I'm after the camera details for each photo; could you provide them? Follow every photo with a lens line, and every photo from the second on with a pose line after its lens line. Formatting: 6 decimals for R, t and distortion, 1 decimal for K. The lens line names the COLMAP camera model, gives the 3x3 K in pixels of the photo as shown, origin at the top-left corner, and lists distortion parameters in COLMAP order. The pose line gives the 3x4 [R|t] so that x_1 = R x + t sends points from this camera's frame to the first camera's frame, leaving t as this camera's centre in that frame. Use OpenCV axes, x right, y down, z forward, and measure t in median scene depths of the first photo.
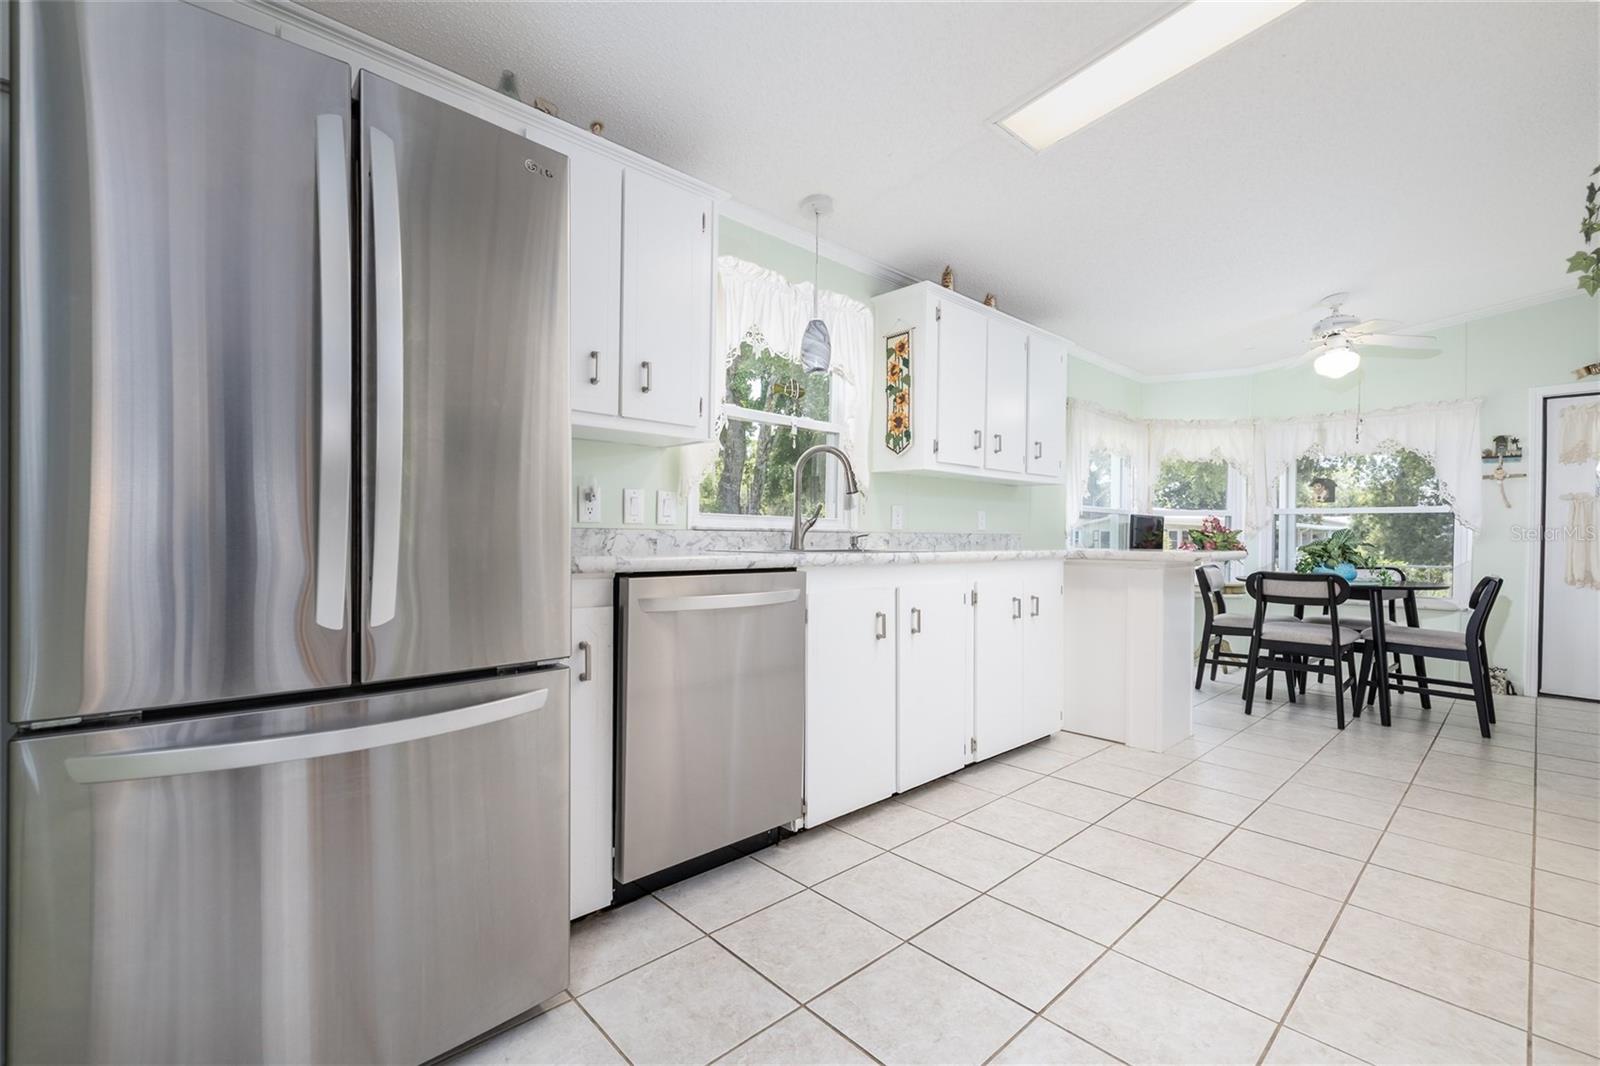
lens RADIAL K [[689.7, 0, 796.6], [0, 689.7, 539.0], [0, 0, 1]] dist [0.002108, -0.000146]
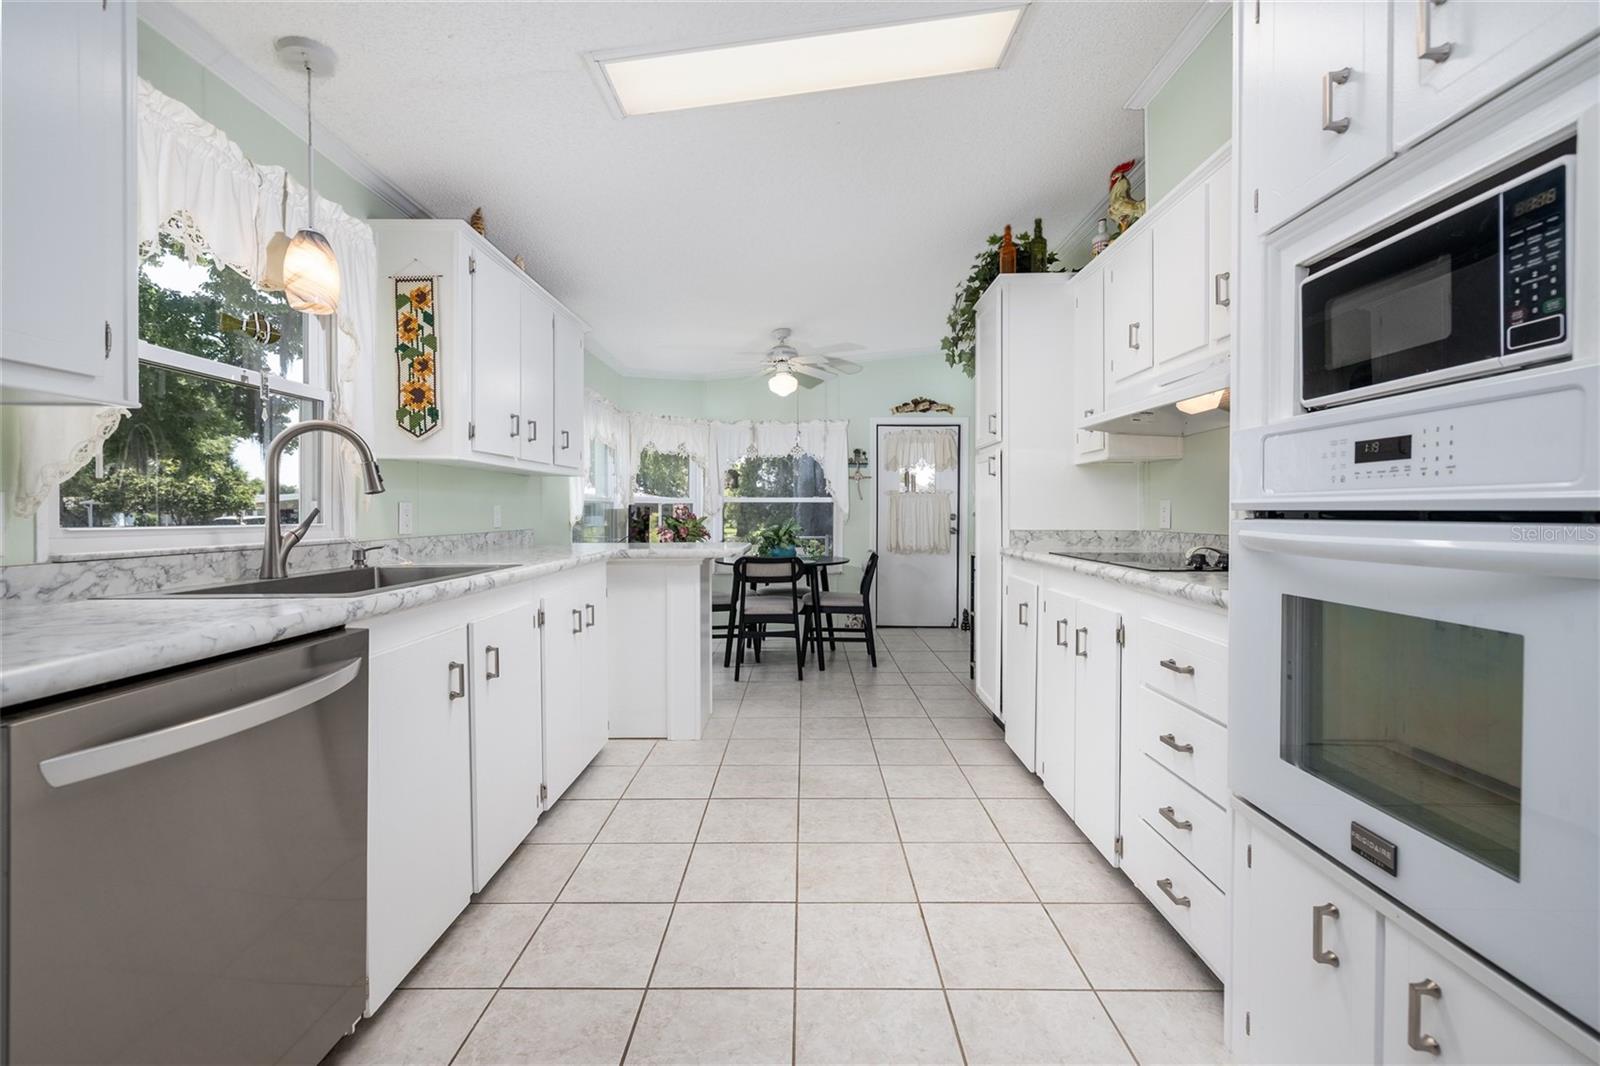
lens RADIAL K [[679.2, 0, 801.8], [0, 679.2, 522.0], [0, 0, 1]] dist [0.002647, 0.000305]
pose [[0.683998, -0.022553, 0.729135, -0.112253], [0.011839, 0.999734, 0.019817, -0.039401], [-0.729387, -0.004922, 0.684083, 0.177699]]
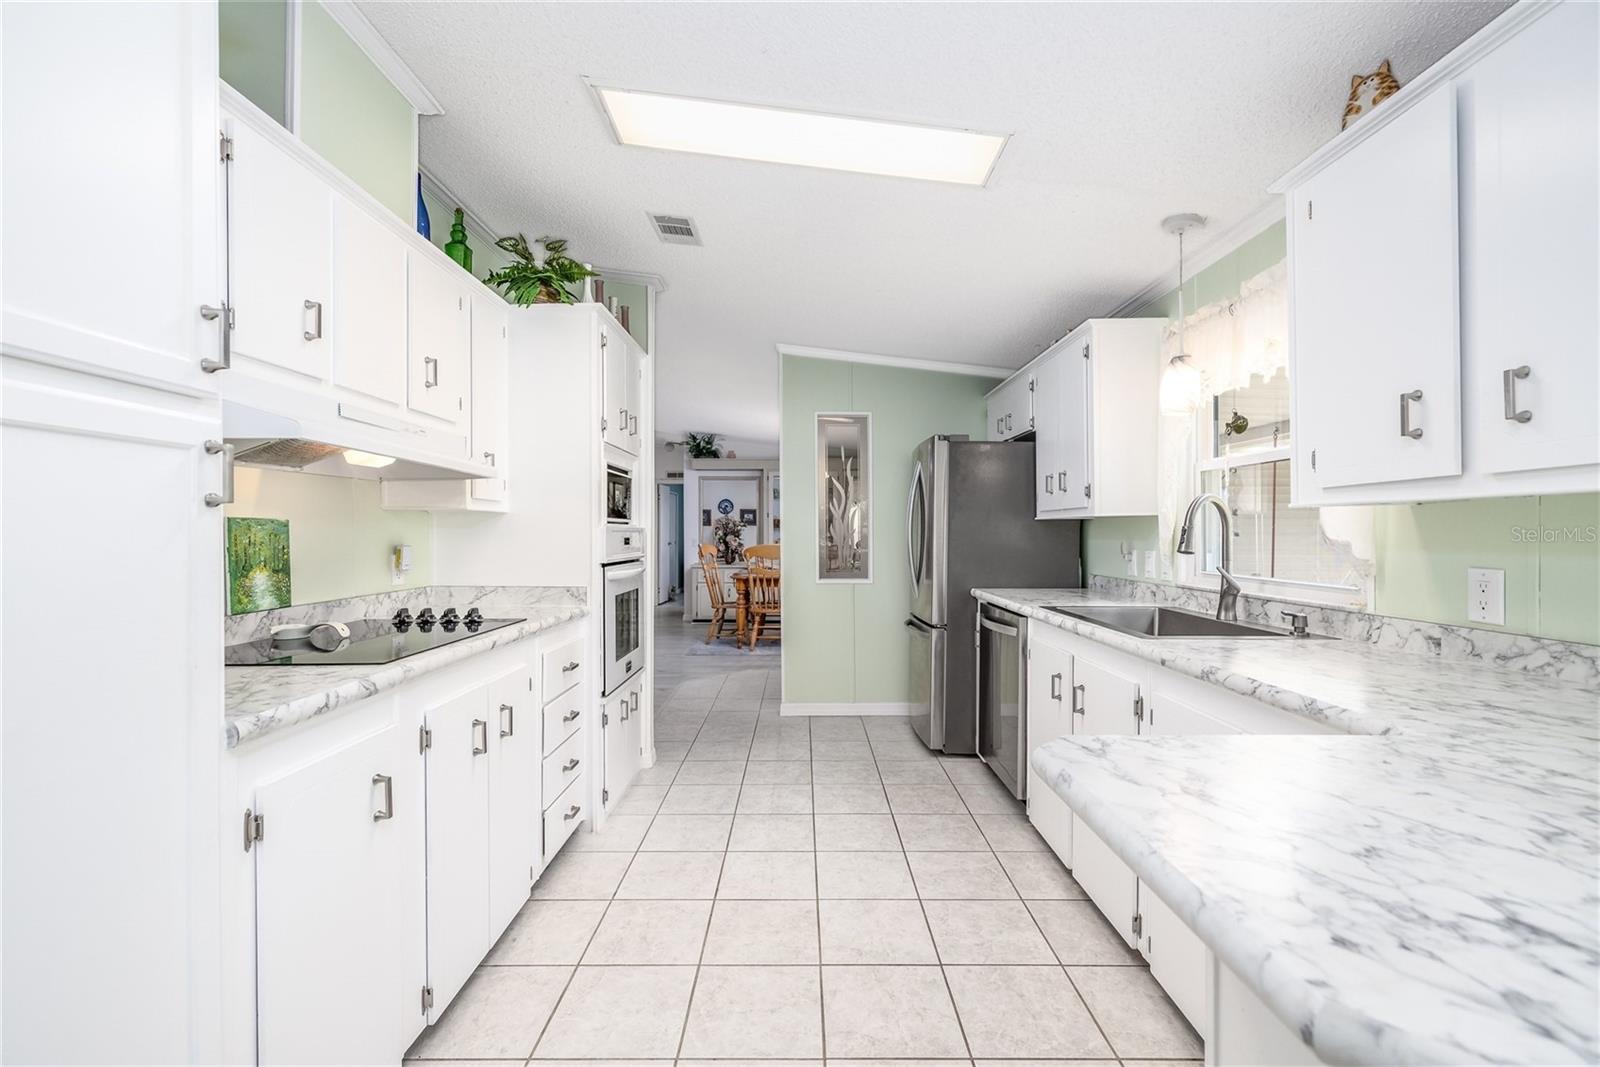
lens RADIAL K [[679.2, 0, 801.8], [0, 679.2, 522.5], [0, 0, 1]] dist [0.002647, 0.000305]
pose [[-0.680494, -0.017371, -0.732548, 0.845426], [-0.005479, 0.999812, -0.018619, -0.073944], [0.732733, -0.008656, -0.680461, 1.057502]]
